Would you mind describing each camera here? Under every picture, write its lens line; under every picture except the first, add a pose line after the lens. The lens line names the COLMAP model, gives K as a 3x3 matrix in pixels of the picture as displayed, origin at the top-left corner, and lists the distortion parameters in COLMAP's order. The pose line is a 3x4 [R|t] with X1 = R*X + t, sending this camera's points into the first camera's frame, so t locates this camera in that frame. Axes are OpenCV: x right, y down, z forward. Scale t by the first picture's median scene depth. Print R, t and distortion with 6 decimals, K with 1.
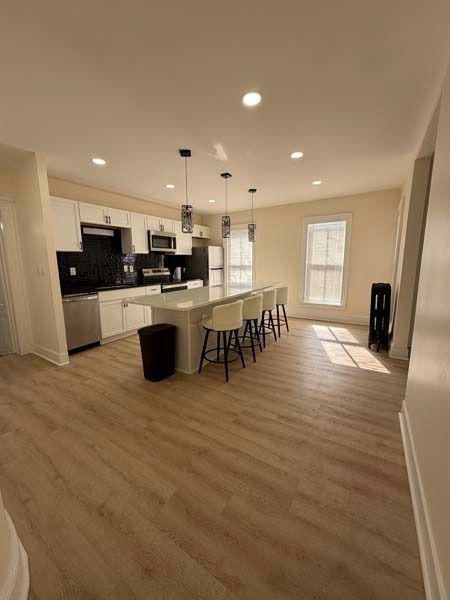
lens RADIAL K [[239.6, 0, 226.1], [0, 239.6, 298.3], [0, 0, 1]] dist [-0.000386, 0.000203]
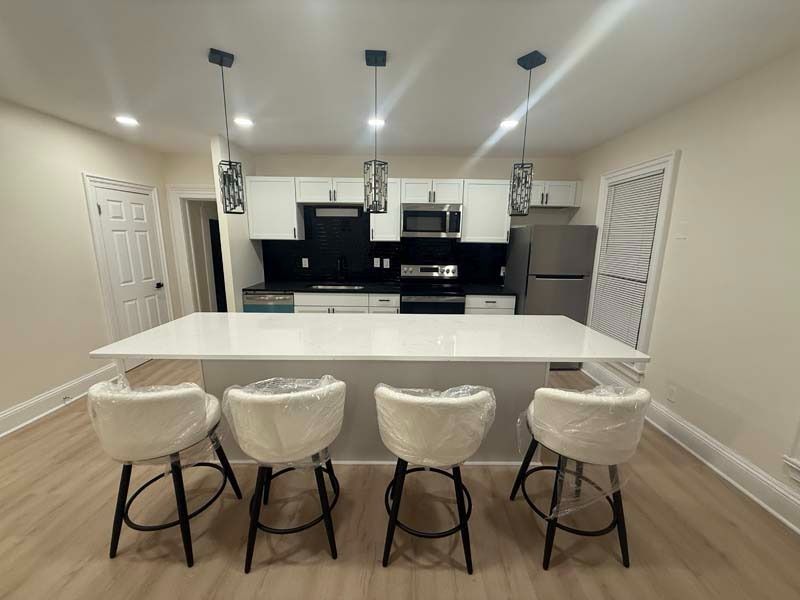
lens RADIAL K [[319.5, 0, 399.0], [0, 319.5, 297.4], [0, 0, 1]] dist [-0.000386, 0.000203]
pose [[0.517131, 0.169971, -0.838860, 0.419815], [-0.147784, 0.983095, 0.108092, -0.141697], [0.843051, 0.068072, 0.533508, 0.601603]]
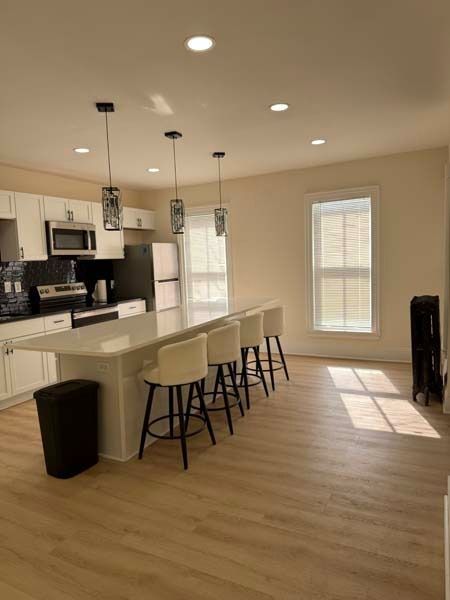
lens RADIAL K [[423.5, 0, 224.0], [0, 423.5, 299.9], [0, 0, 1]] dist [0.104763, -0.165655]
pose [[0.996000, -0.042213, 0.078753, 0.019577], [0.046801, 0.997256, -0.057355, -0.010052], [-0.076116, 0.060811, 0.995243, -0.076056]]
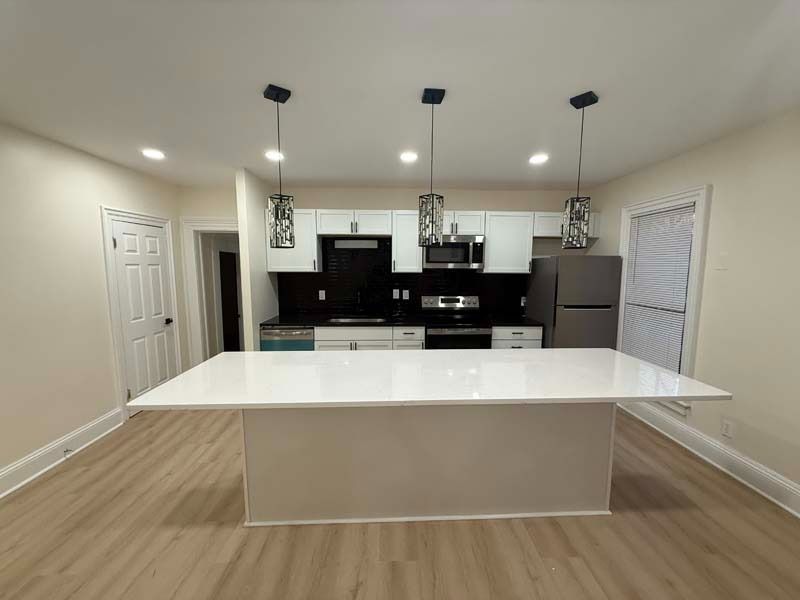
lens RADIAL K [[319.5, 0, 399.0], [0, 319.5, 297.4], [0, 0, 1]] dist [-0.000386, 0.000203]
pose [[0.551304, 0.090250, -0.829409, 0.347330], [-0.136411, 0.990505, 0.017108, -0.138571], [0.823077, 0.103709, 0.558380, 0.533573]]
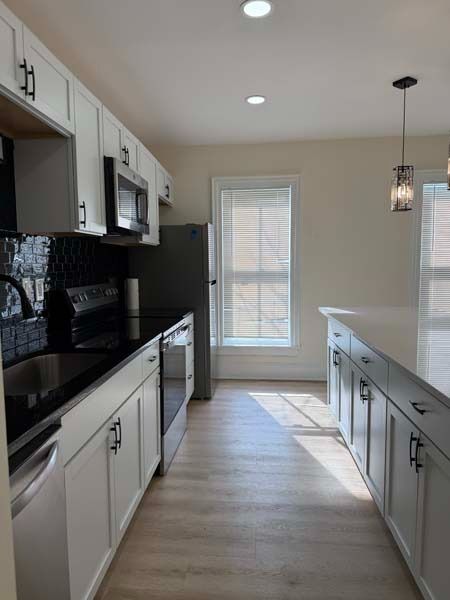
lens RADIAL K [[423.5, 0, 224.0], [0, 423.5, 299.9], [0, 0, 1]] dist [0.104763, -0.165655]
pose [[0.890785, -0.044057, 0.452284, -0.462866], [0.075423, 0.995818, -0.051547, -0.074339], [-0.448122, 0.080030, 0.890383, 0.499967]]
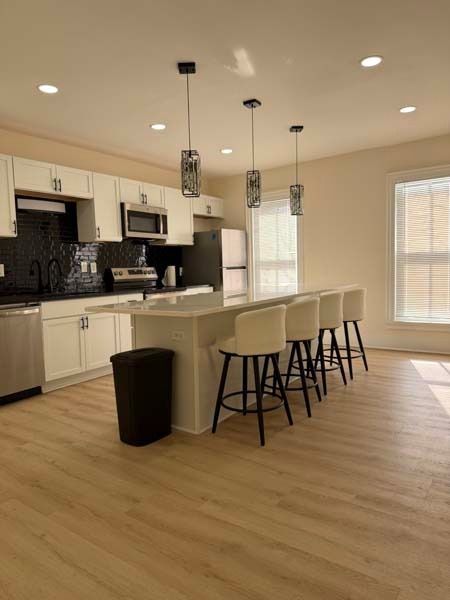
lens RADIAL K [[423.5, 0, 224.0], [0, 423.5, 299.9], [0, 0, 1]] dist [0.104763, -0.165655]
pose [[0.998056, -0.019593, -0.059170, -0.012322], [0.015011, 0.996925, -0.076909, 0.045946], [0.060495, 0.075871, 0.995281, -0.030586]]
